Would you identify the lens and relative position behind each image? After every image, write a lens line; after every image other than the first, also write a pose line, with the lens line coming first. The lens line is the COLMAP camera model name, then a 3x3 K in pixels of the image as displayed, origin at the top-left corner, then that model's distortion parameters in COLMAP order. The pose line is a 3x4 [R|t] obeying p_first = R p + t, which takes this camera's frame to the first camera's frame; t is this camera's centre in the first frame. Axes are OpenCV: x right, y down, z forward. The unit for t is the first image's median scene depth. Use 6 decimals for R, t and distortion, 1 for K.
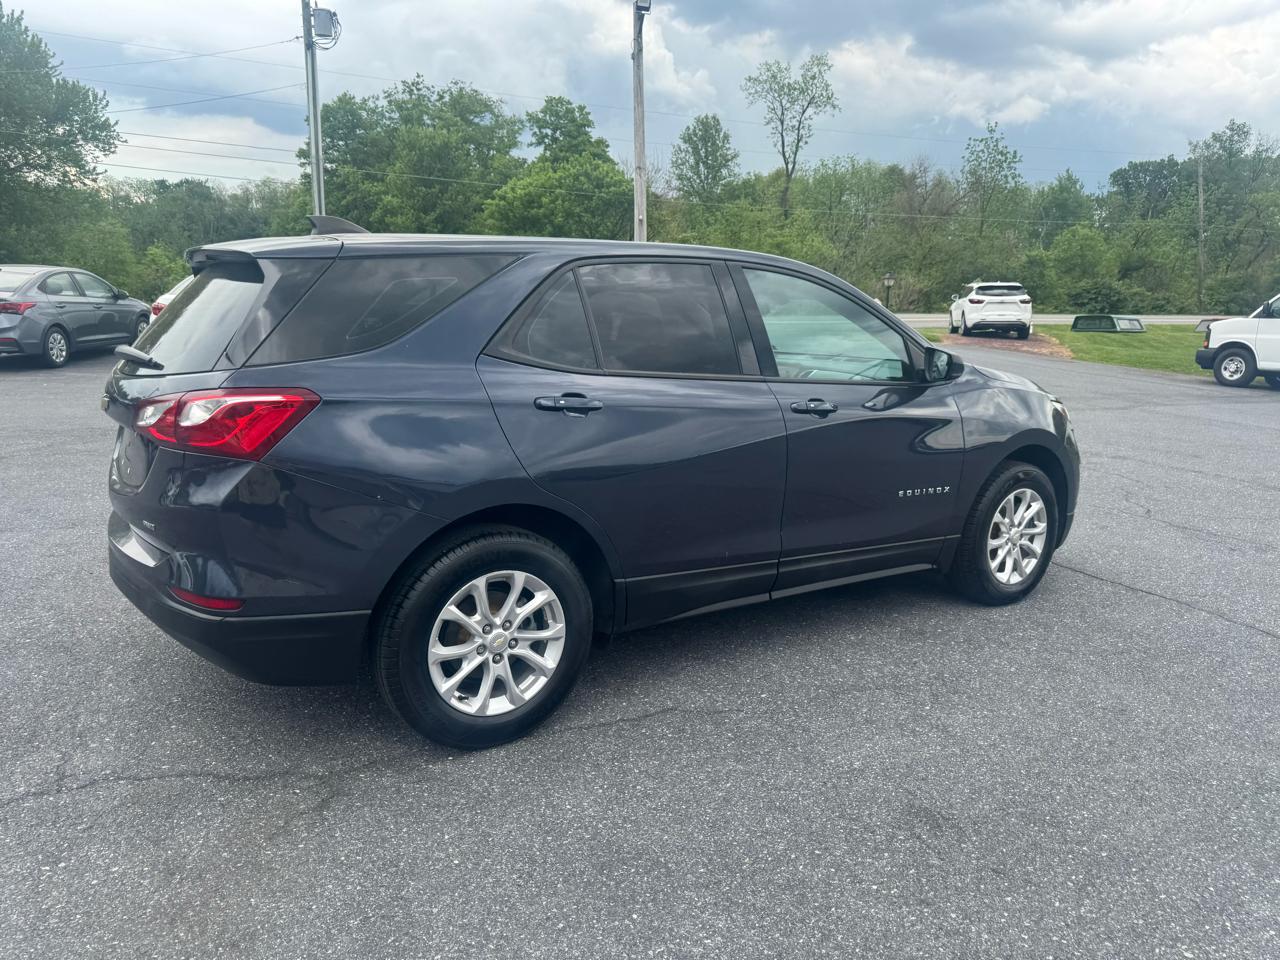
lens RADIAL K [[915.3, 0, 648.9], [0, 915.3, 479.4], [0, 0, 1]] dist [0.021012, -0.026130]
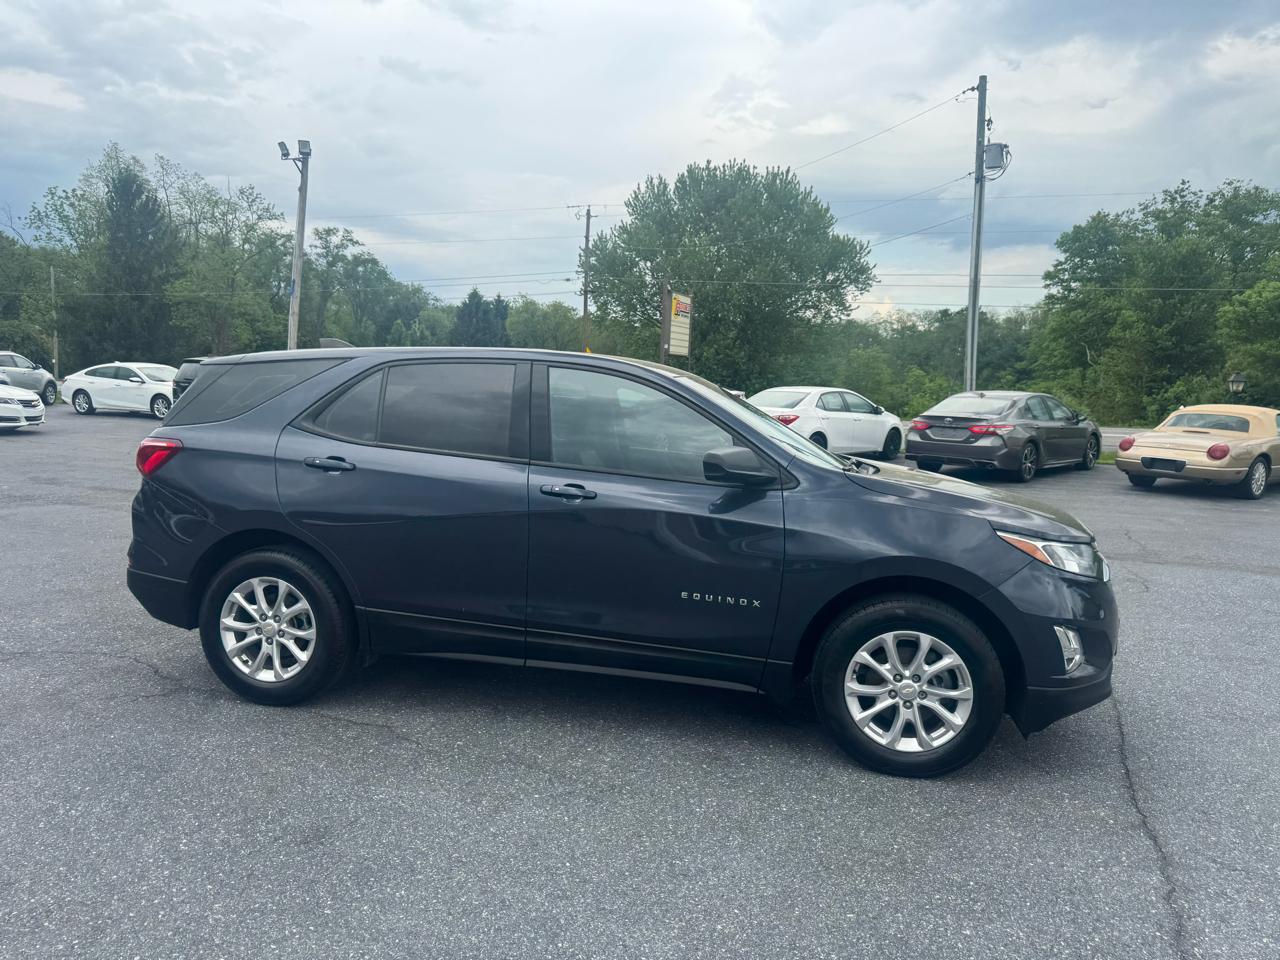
lens RADIAL K [[915.3, 0, 626.5], [0, 915.3, 458.6], [0, 0, 1]] dist [0.021012, -0.026130]
pose [[0.685717, 0.049355, -0.726193, 0.065042], [-0.156514, 0.984358, -0.080890, -0.002674], [0.710841, 0.169127, 0.682716, 0.020351]]
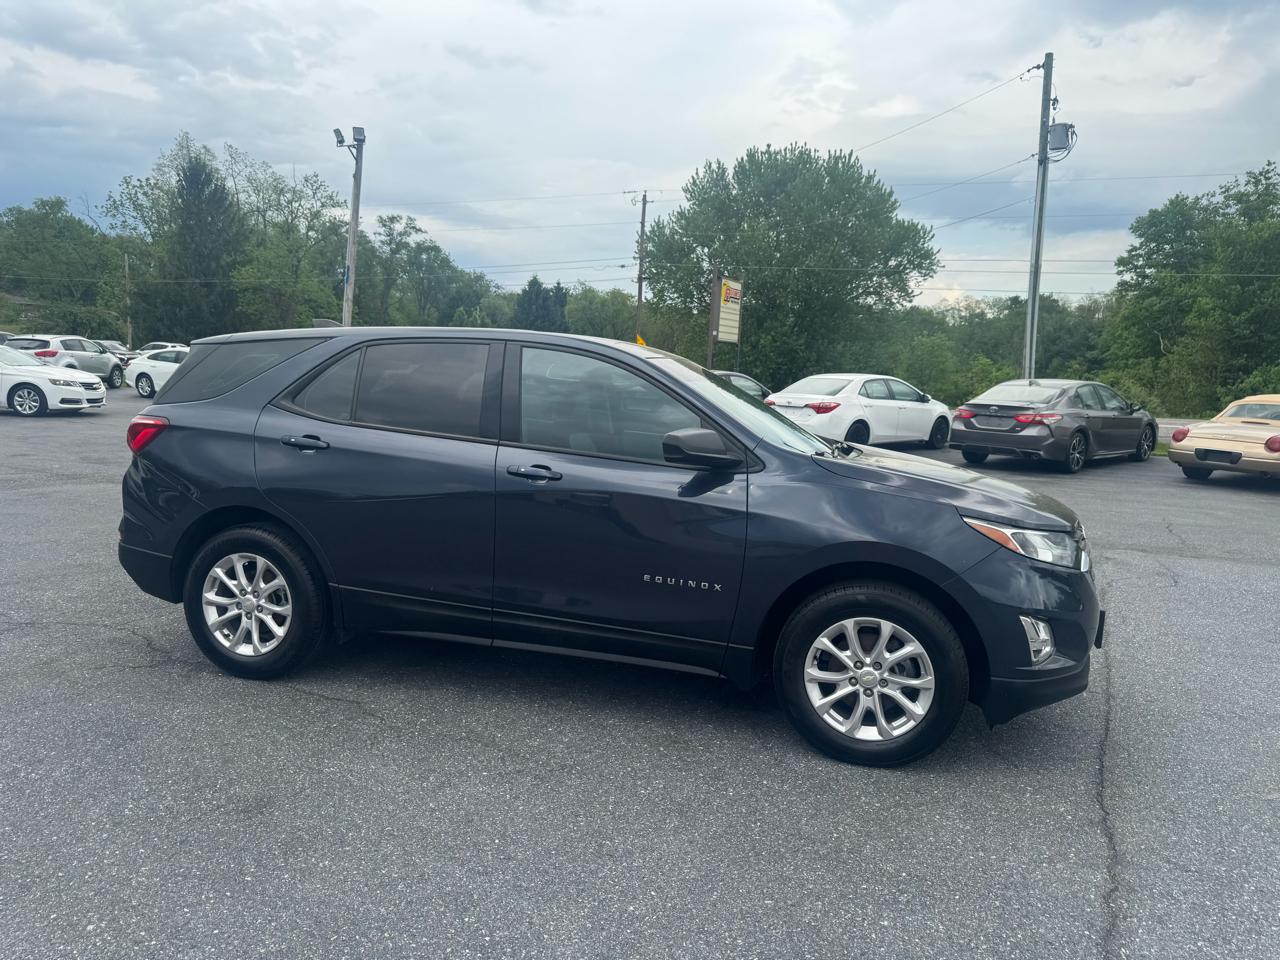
lens RADIAL K [[915.3, 0, 635.9], [0, 915.3, 469.4], [0, 0, 1]] dist [0.021012, -0.026130]
pose [[0.643153, 0.074916, -0.762064, 0.069303], [-0.170673, 0.984192, -0.047290, -0.003398], [0.746475, 0.160478, 0.645773, 0.026130]]
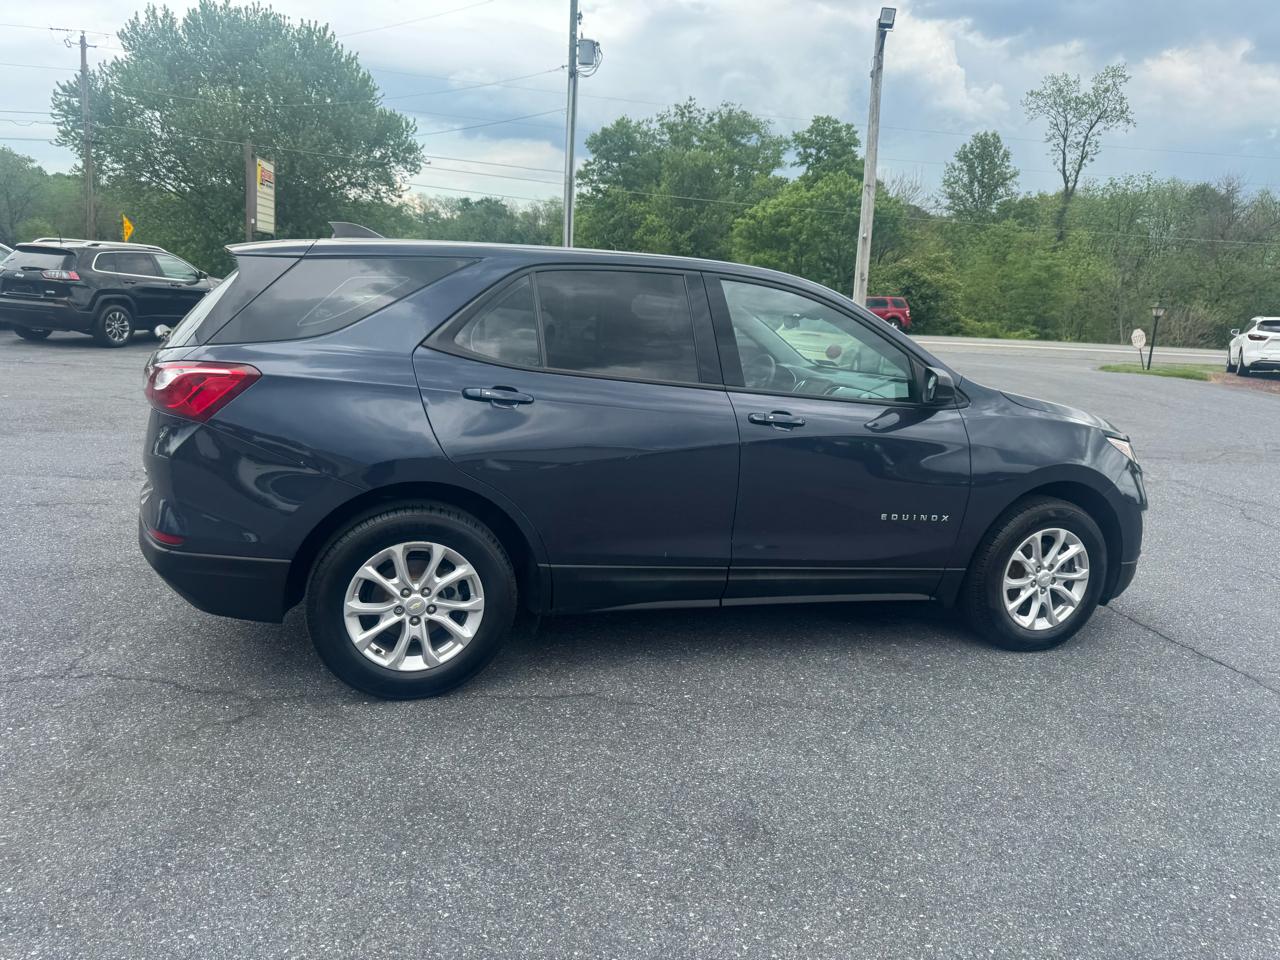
lens RADIAL K [[915.3, 0, 648.2], [0, 915.3, 481.2], [0, 0, 1]] dist [0.021012, -0.026130]
pose [[0.960130, 0.086414, -0.265863, 0.020632], [-0.091065, 0.995831, -0.005193, 0.000423], [0.264306, 0.029197, 0.963997, 0.000078]]
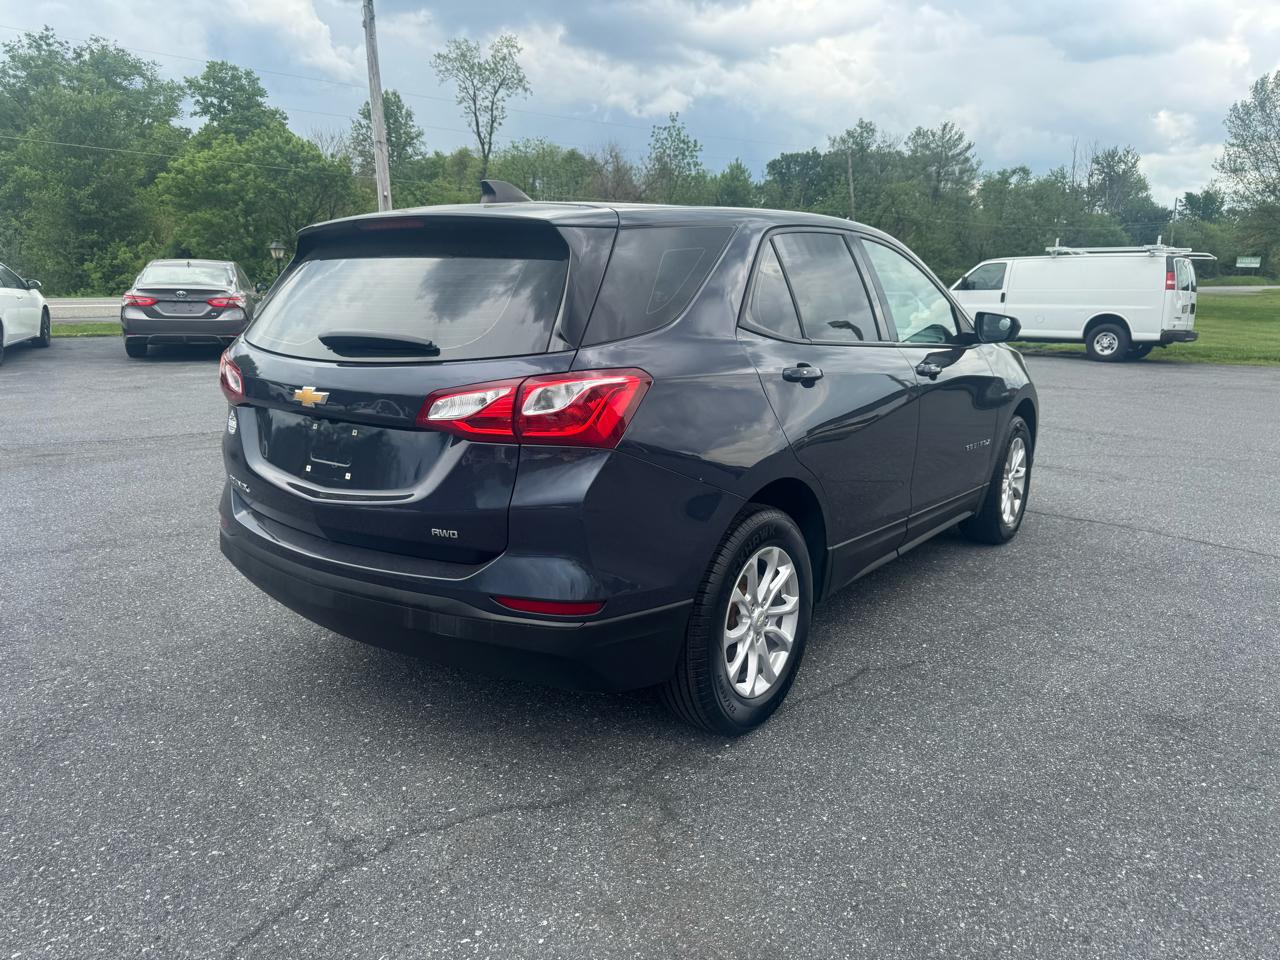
lens RADIAL K [[915.3, 0, 639.2], [0, 915.3, 470.7], [0, 0, 1]] dist [0.021012, -0.026130]
pose [[0.947401, -0.077906, 0.310421, -0.030773], [0.074943, 0.996956, 0.021480, -0.000681], [-0.311150, 0.002914, 0.950356, 0.005883]]
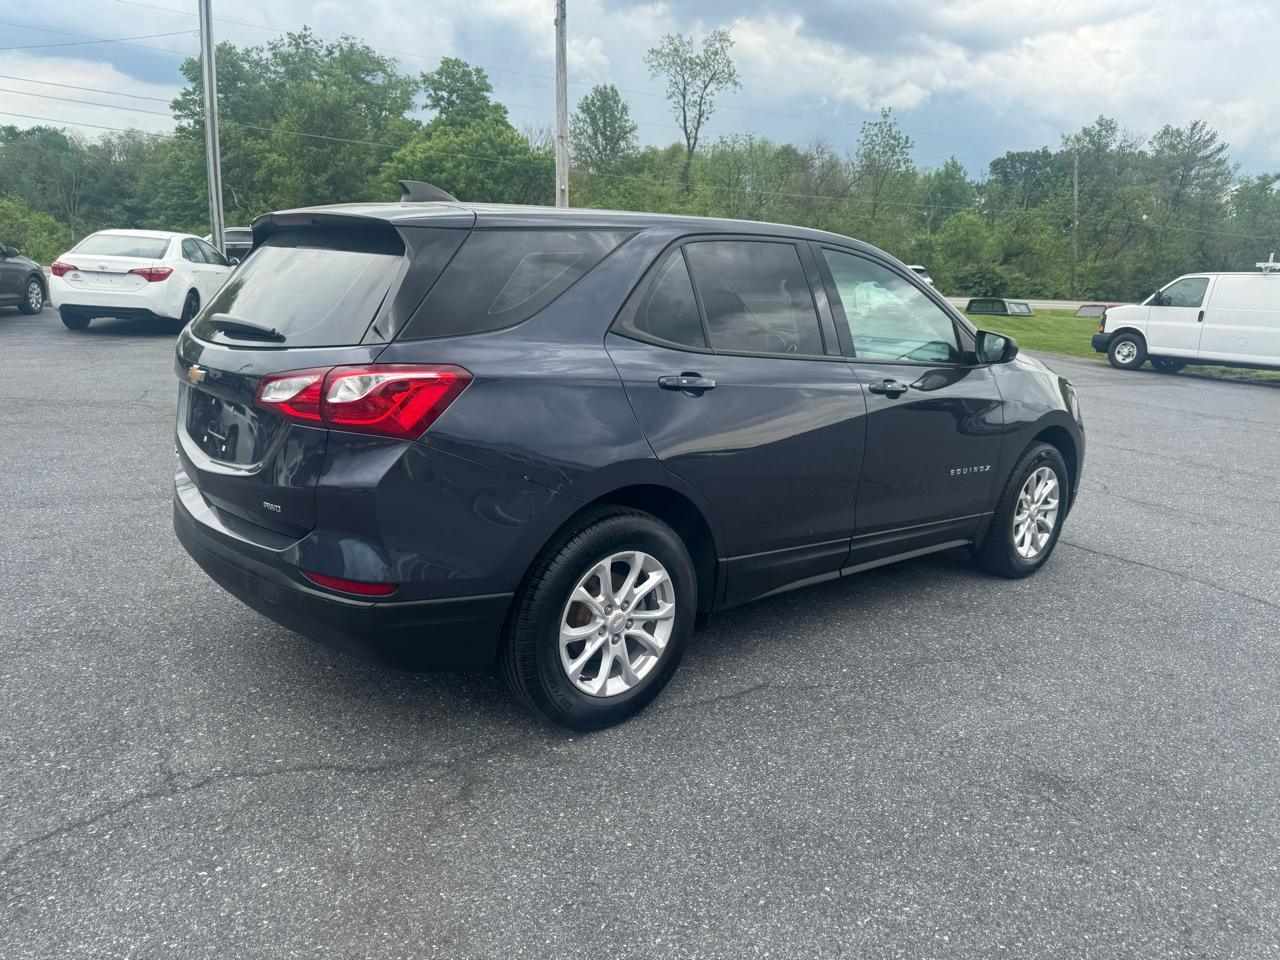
lens RADIAL K [[915.3, 0, 652.5], [0, 915.3, 477.3], [0, 0, 1]] dist [0.021012, -0.026130]
pose [[0.992573, -0.000071, 0.121647, -0.013174], [-0.003090, 0.999662, 0.025795, -0.000295], [-0.121608, -0.025980, 0.992238, 0.000905]]
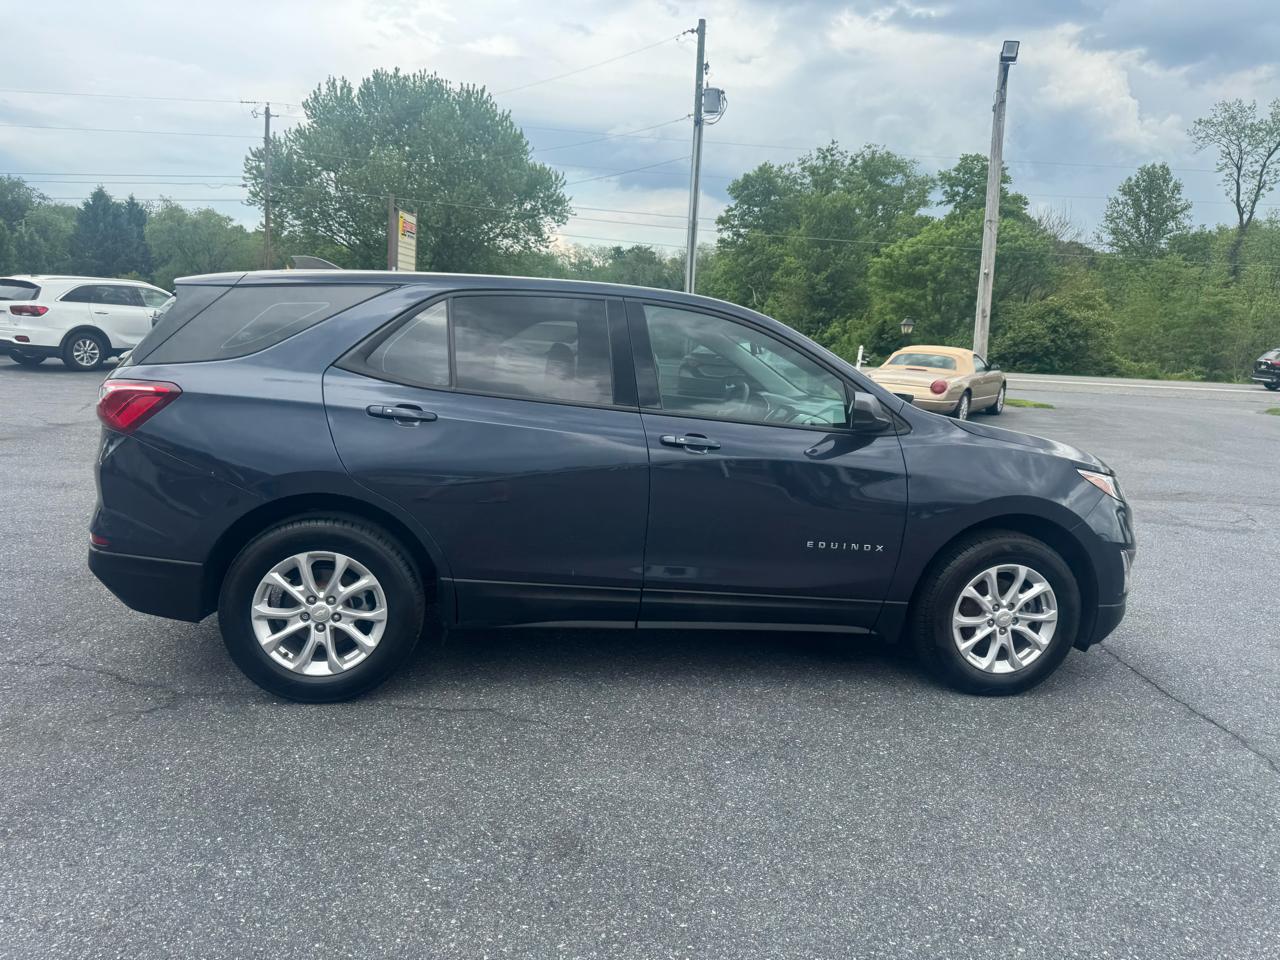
lens RADIAL K [[915.3, 0, 647.1], [0, 915.3, 474.3], [0, 0, 1]] dist [0.021012, -0.026130]
pose [[0.903309, 0.089341, -0.419584, 0.036340], [-0.117013, 0.992299, -0.040625, 0.000148], [0.412723, 0.085794, 0.906807, 0.005282]]
